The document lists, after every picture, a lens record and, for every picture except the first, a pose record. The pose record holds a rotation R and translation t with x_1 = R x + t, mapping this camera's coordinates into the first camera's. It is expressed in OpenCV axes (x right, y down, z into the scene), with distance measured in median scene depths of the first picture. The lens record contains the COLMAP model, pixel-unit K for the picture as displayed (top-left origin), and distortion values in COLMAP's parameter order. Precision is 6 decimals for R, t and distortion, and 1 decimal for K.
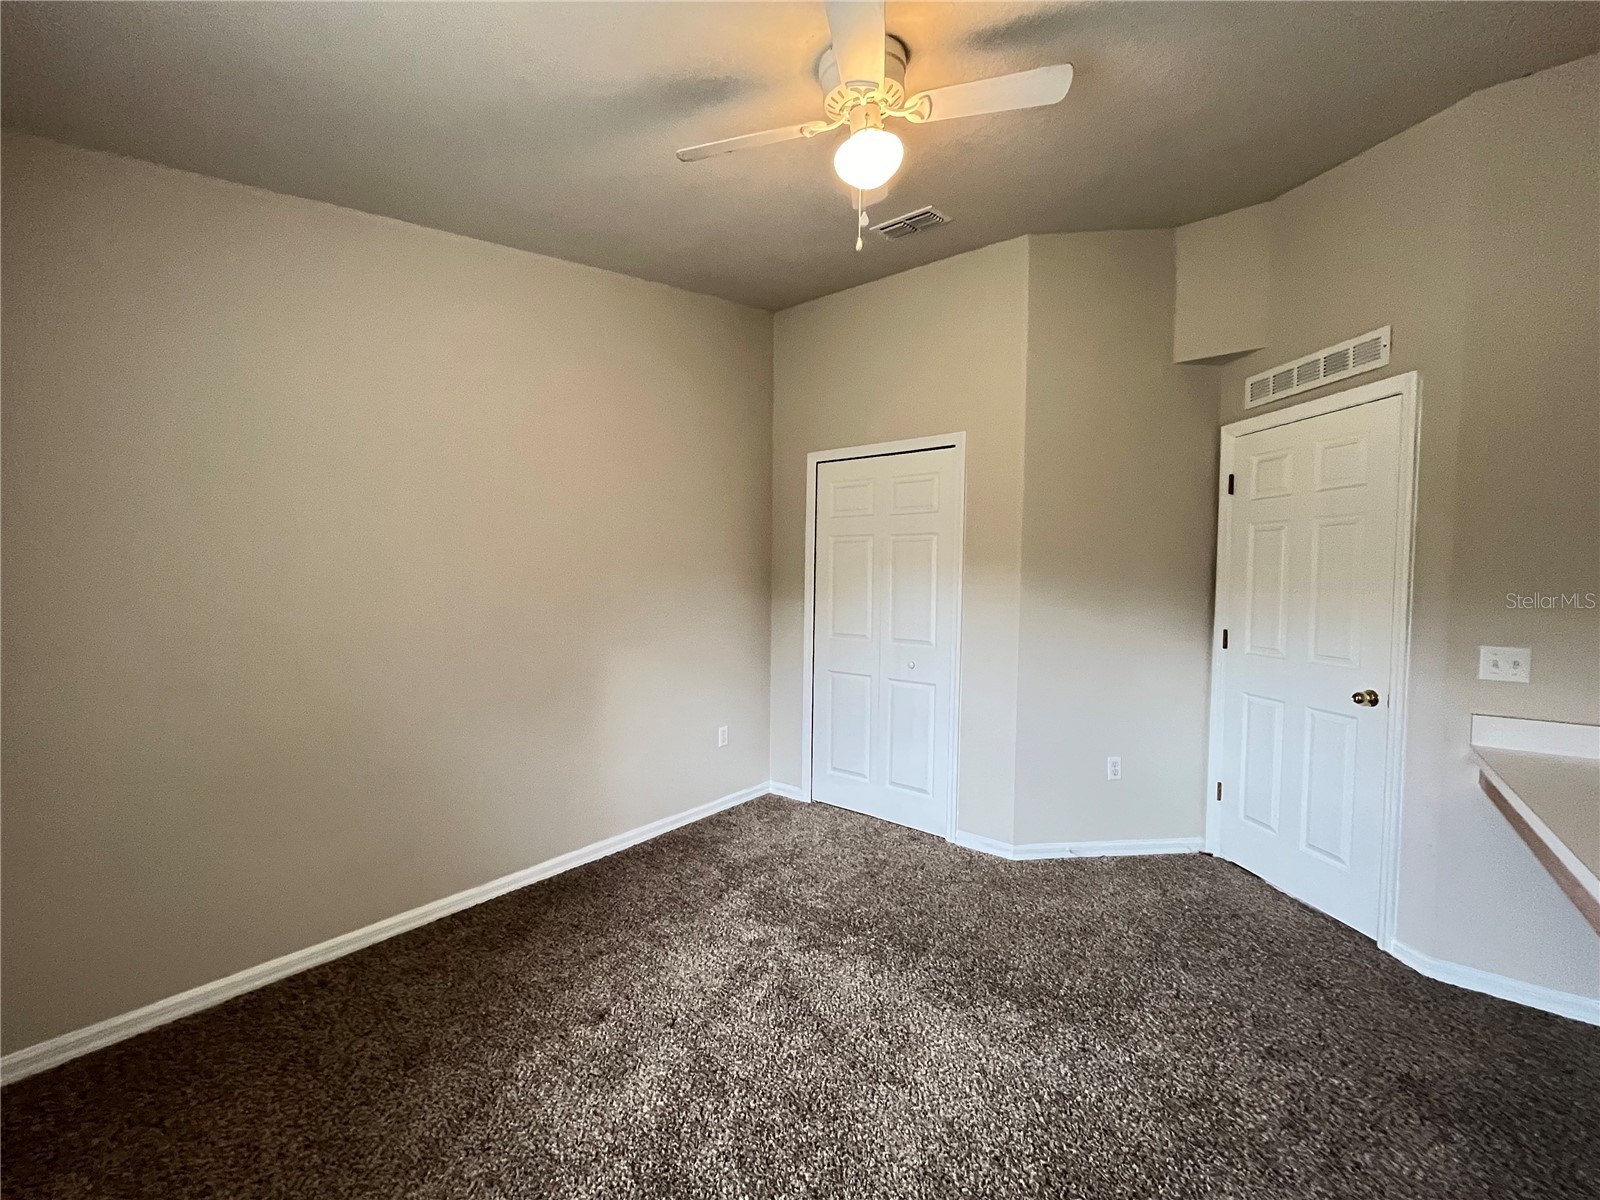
lens RADIAL K [[652.2, 0, 796.9], [0, 652.2, 599.0], [0, 0, 1]] dist [-0.003274, -0.000004]
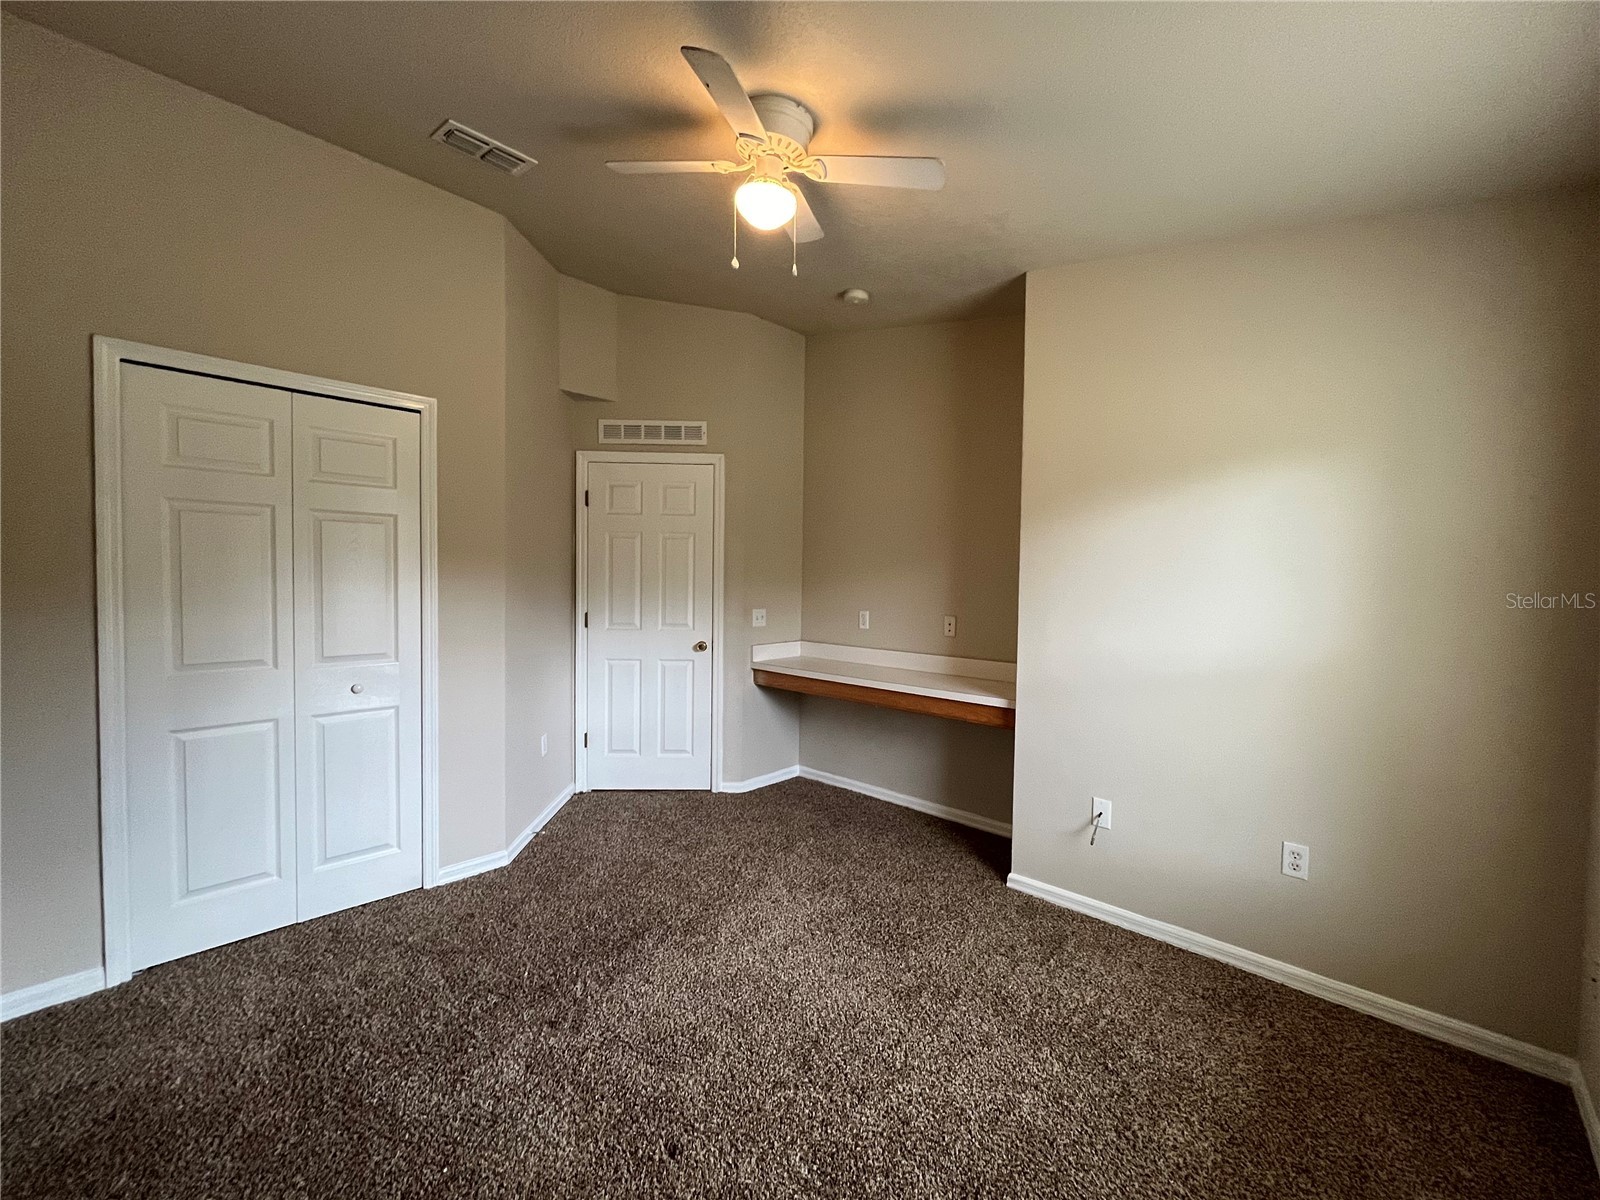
lens RADIAL K [[652.2, 0, 796.9], [0, 652.2, 599.0], [0, 0, 1]] dist [-0.003274, -0.000004]
pose [[0.095734, -0.044558, 0.994409, -0.638557], [0.022408, 0.998841, 0.042599, -0.027926], [-0.995155, 0.018204, 0.096622, 0.526706]]
